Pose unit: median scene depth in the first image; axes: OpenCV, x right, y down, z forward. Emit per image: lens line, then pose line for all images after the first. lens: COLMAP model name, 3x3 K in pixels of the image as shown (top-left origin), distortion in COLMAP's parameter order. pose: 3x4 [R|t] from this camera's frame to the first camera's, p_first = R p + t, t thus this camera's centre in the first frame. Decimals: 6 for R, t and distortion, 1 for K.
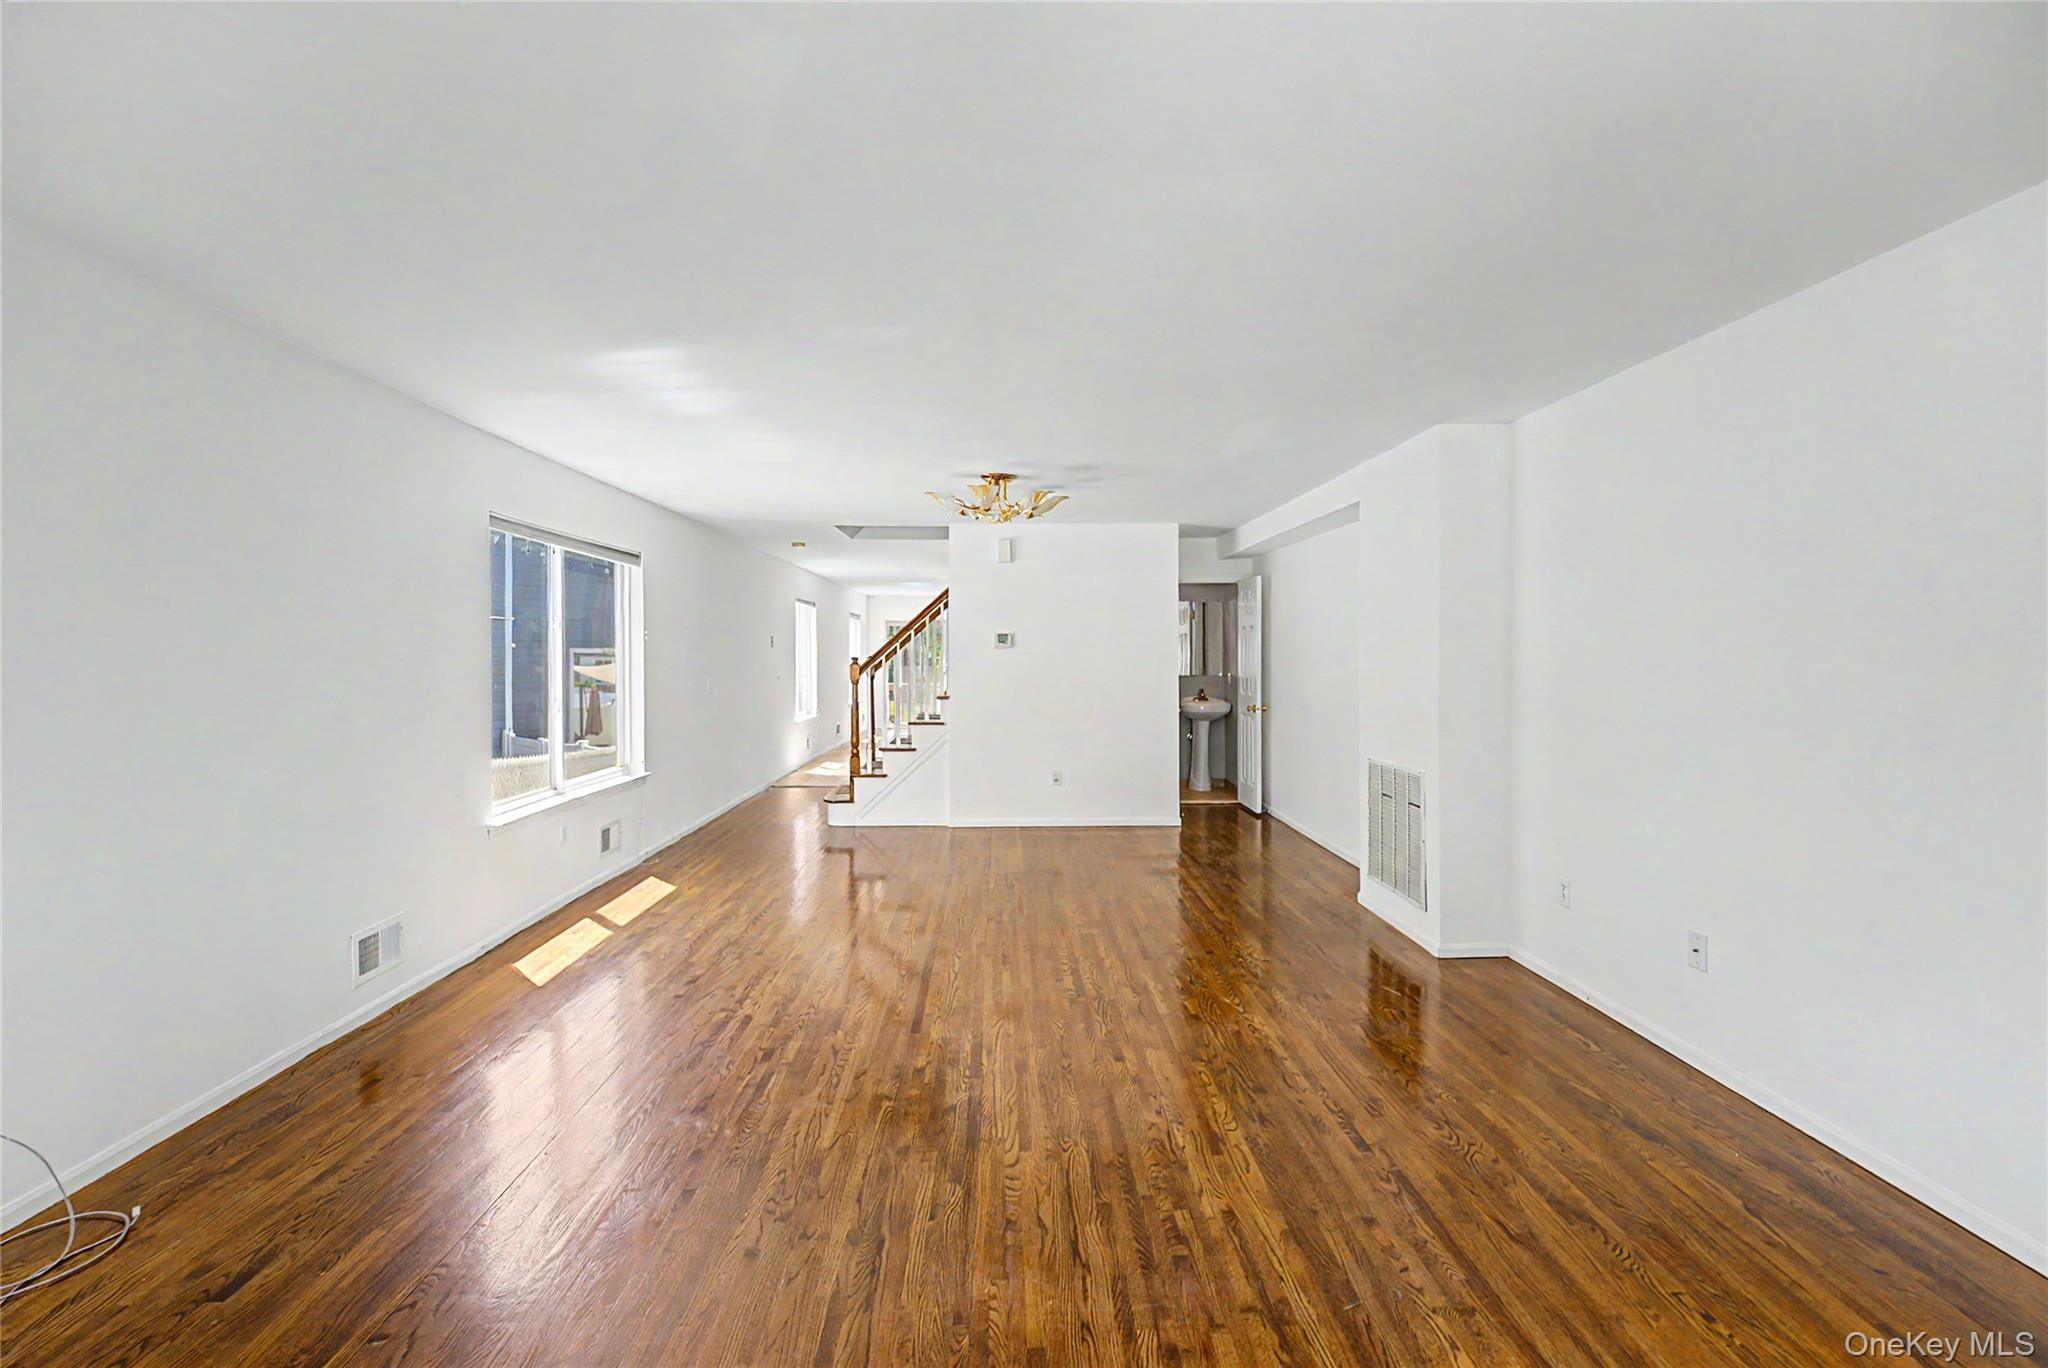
lens RADIAL K [[889.8, 0, 1024.0], [0, 889.8, 684.0], [0, 0, 1]] dist [-0.000680, -0.000403]
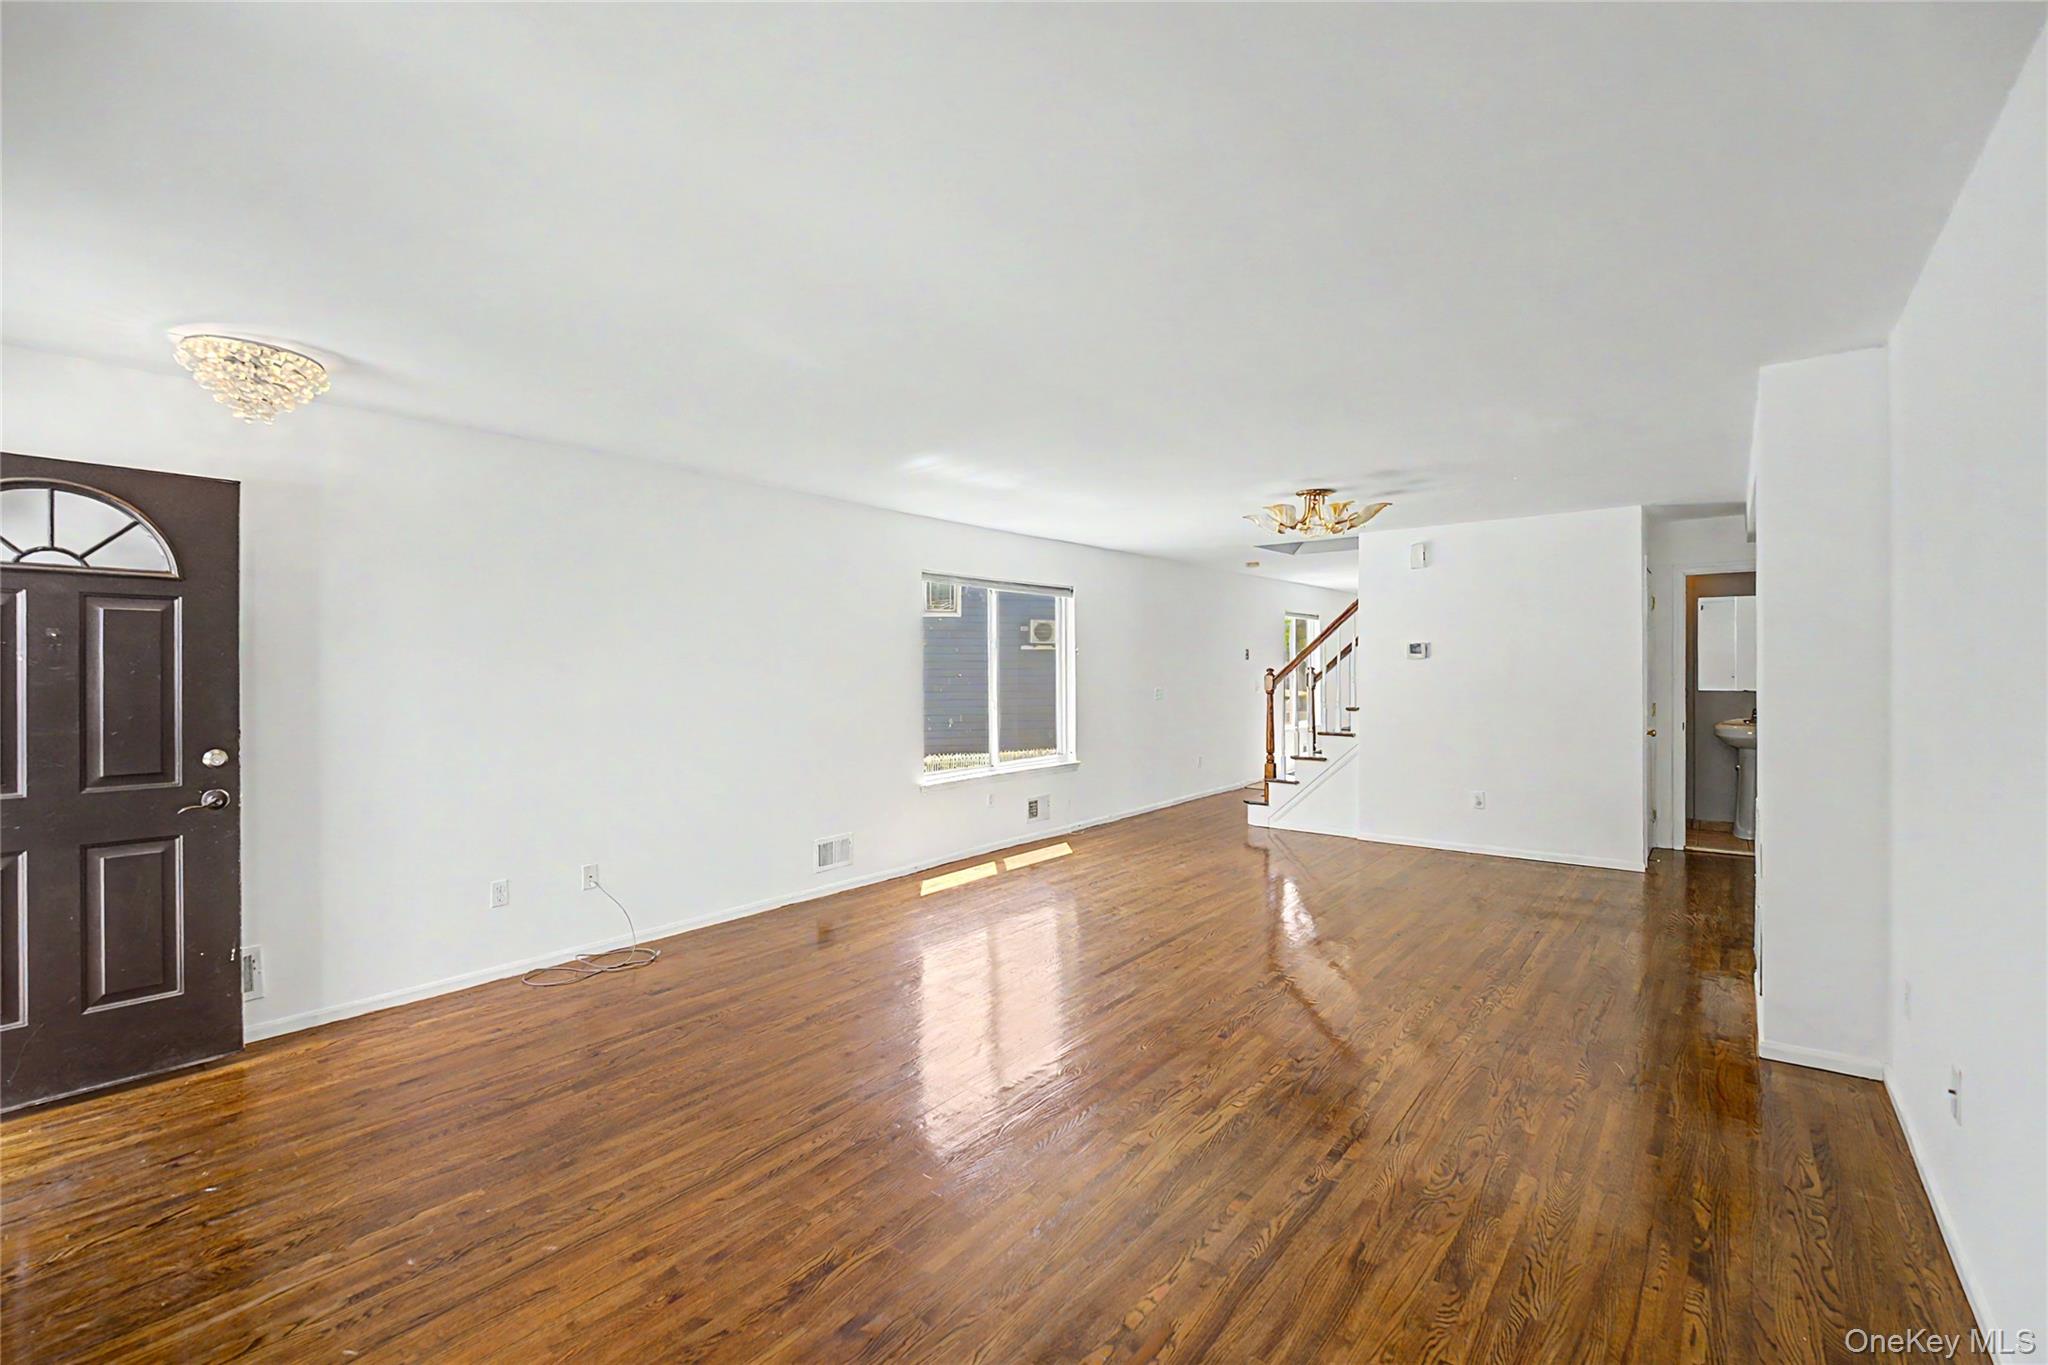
lens RADIAL K [[880.8, 0, 1024.0], [0, 880.8, 682.5], [0, 0, 1]] dist [0.003007, -0.000045]
pose [[0.760848, 0.004466, -0.648914, 0.413047], [-0.015476, 0.999817, -0.011265, 0.003780], [0.648745, 0.018613, 0.760778, 0.009504]]
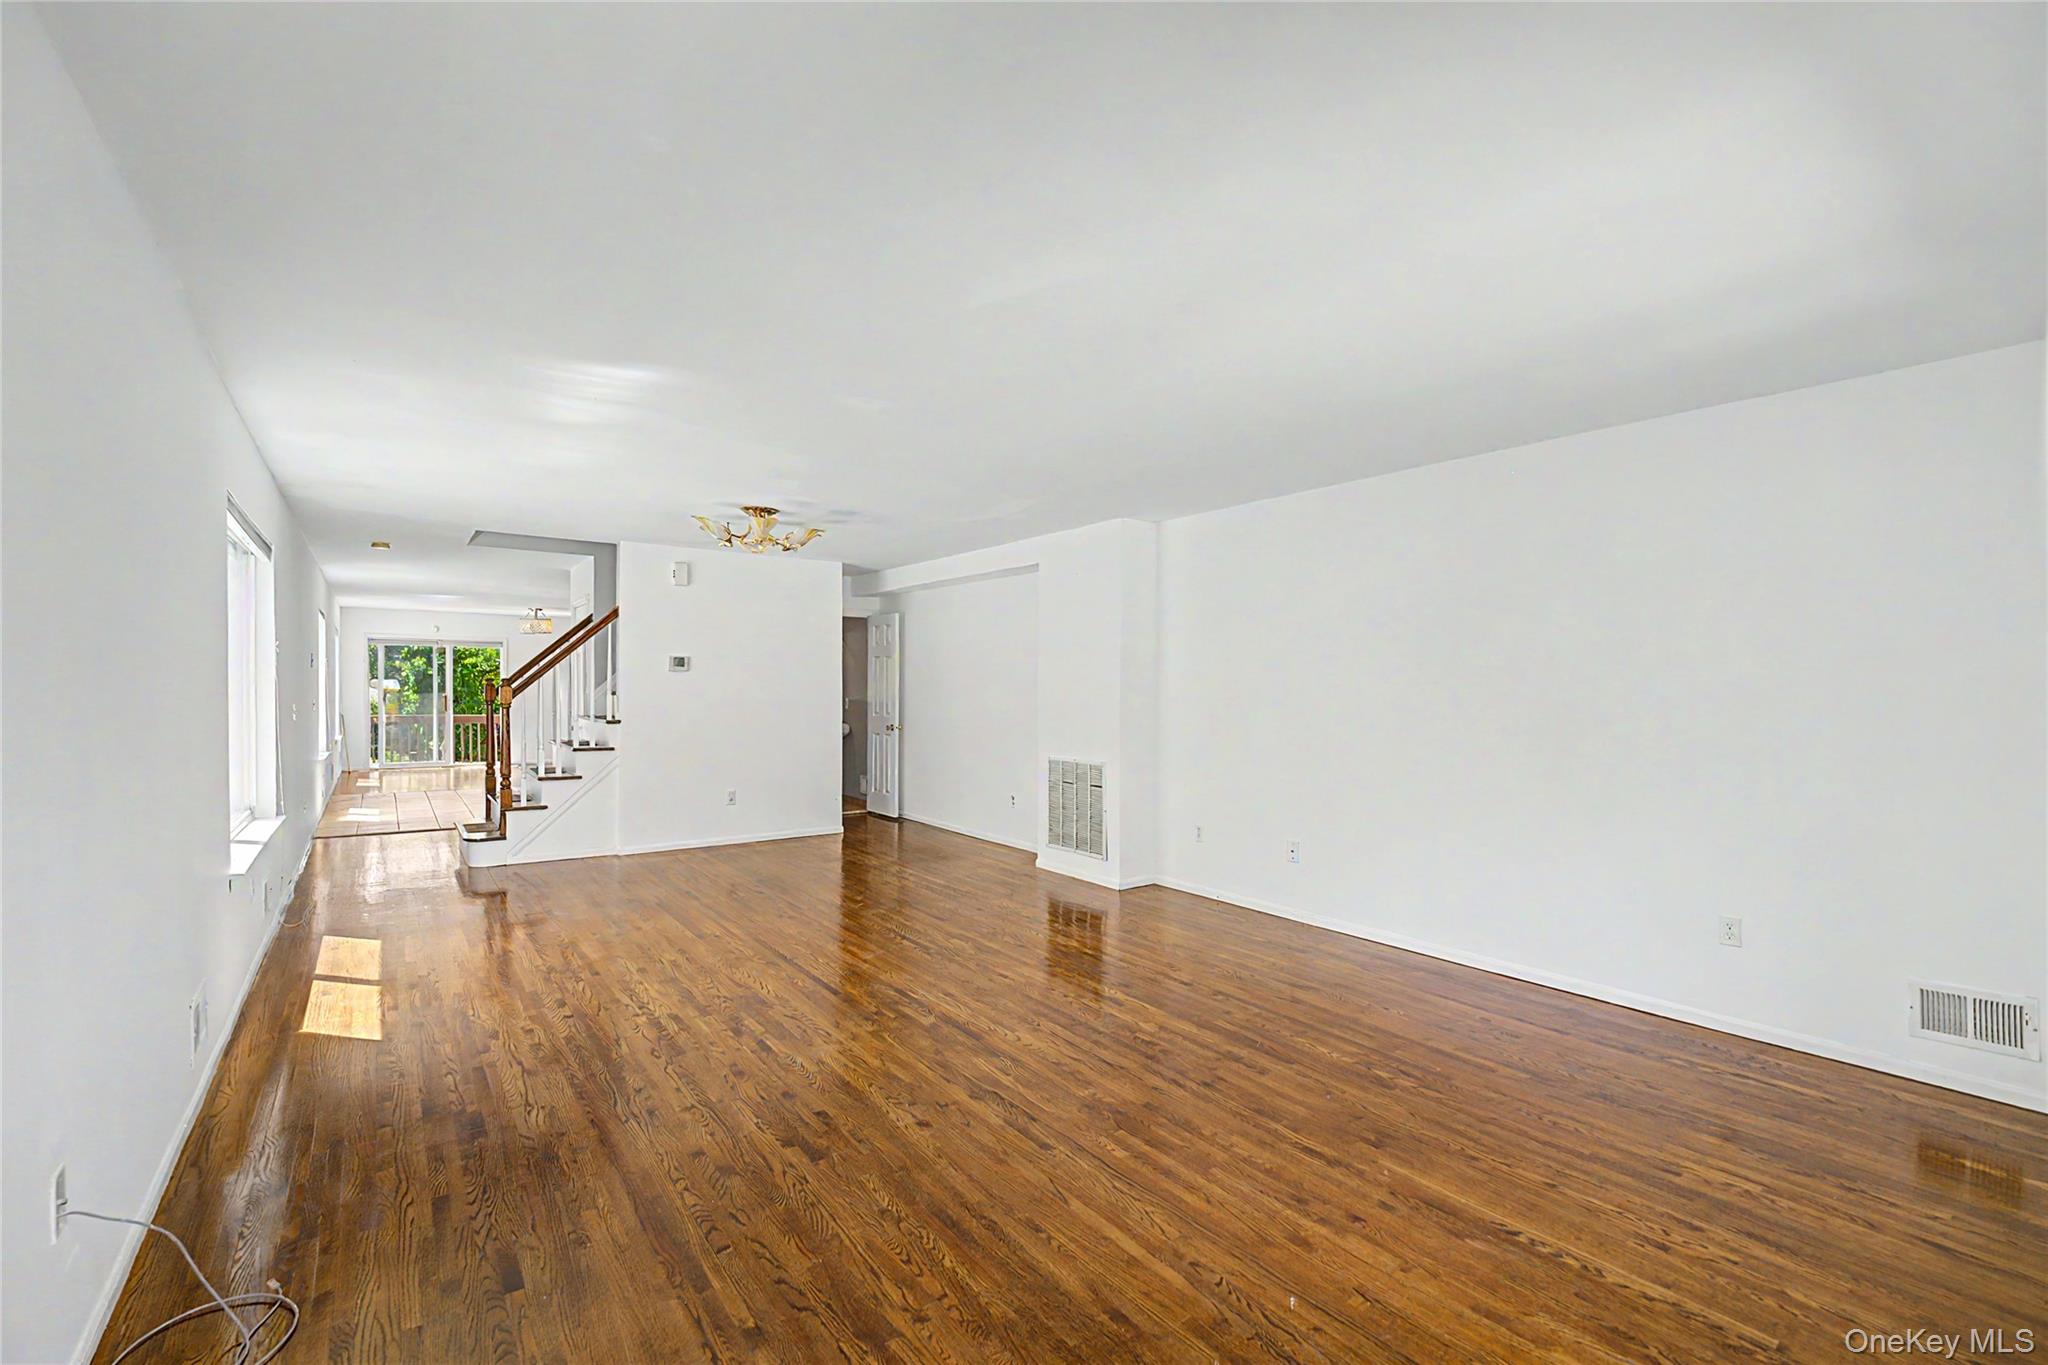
lens RADIAL K [[875.7, 0, 1027.2], [0, 875.7, 720.9], [0, 0, 1]] dist [0.015685, -0.000282]
pose [[0.823748, -0.016944, 0.566702, -0.398160], [0.014766, 0.999855, 0.008432, 0.019579], [-0.566763, 0.001422, 0.823879, -0.065213]]
